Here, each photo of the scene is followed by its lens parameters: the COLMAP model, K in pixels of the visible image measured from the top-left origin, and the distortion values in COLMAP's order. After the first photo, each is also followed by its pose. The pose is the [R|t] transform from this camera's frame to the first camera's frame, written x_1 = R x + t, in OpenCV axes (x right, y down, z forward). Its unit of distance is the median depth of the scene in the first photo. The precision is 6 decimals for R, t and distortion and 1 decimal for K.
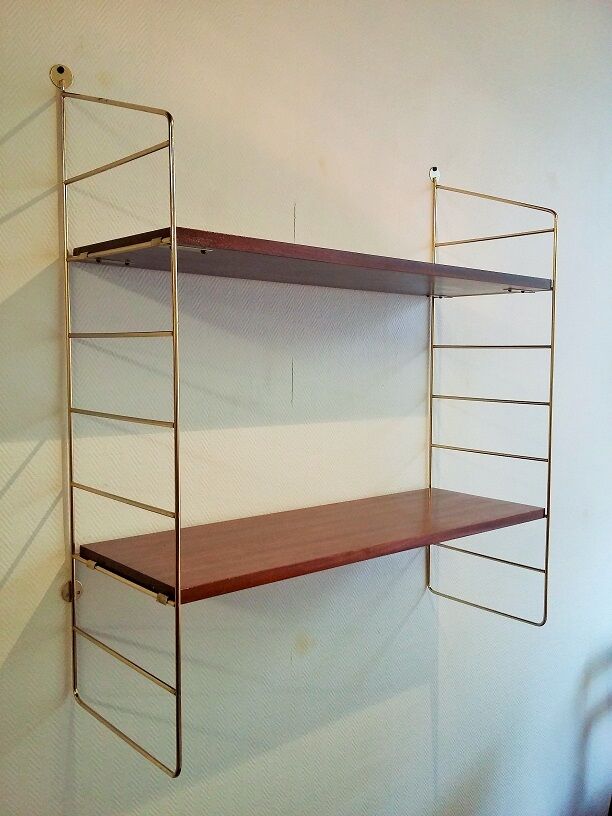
lens RADIAL K [[772.7, 0, 299.5], [0, 772.7, 409.2], [0, 0, 1]] dist [0.033477, 0.000000]
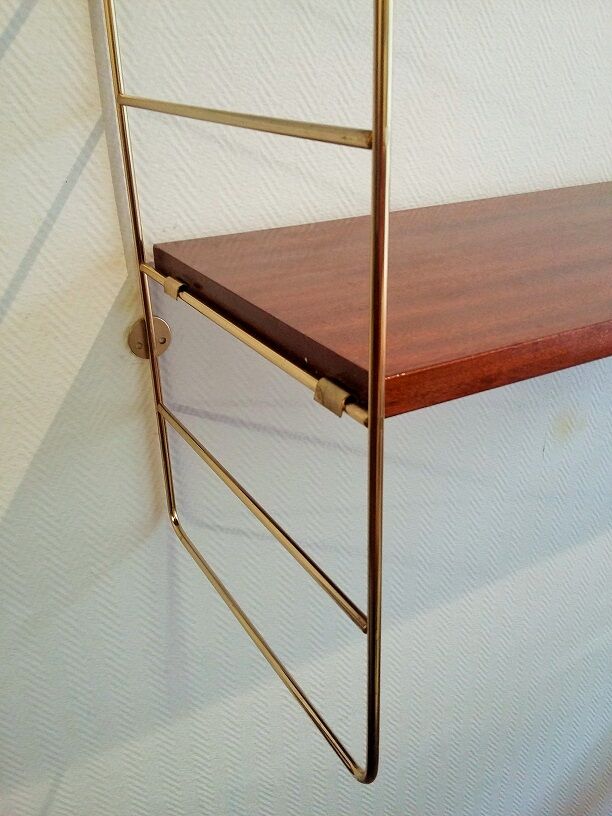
lens RADIAL K [[772.7, 0, 314.7], [0, 772.7, 408.1], [0, 0, 1]] dist [0.033477, 0.000000]
pose [[0.982525, 0.055300, -0.177724, -0.086982], [0.012241, 0.933580, 0.358160, 0.088137], [0.185726, -0.354077, 0.916589, 0.482594]]
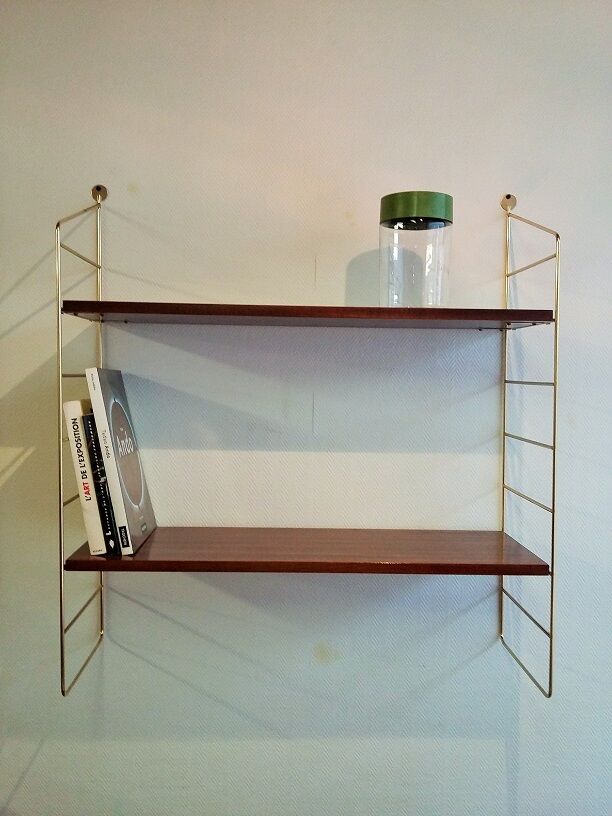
lens RADIAL K [[772.7, 0, 289.5], [0, 772.7, 412.9], [0, 0, 1]] dist [0.033477, 0.000000]
pose [[0.764203, 0.032577, -0.644153, 0.733670], [-0.050018, 0.998709, -0.008832, -0.026300], [0.643034, 0.038969, 0.764846, 0.130821]]
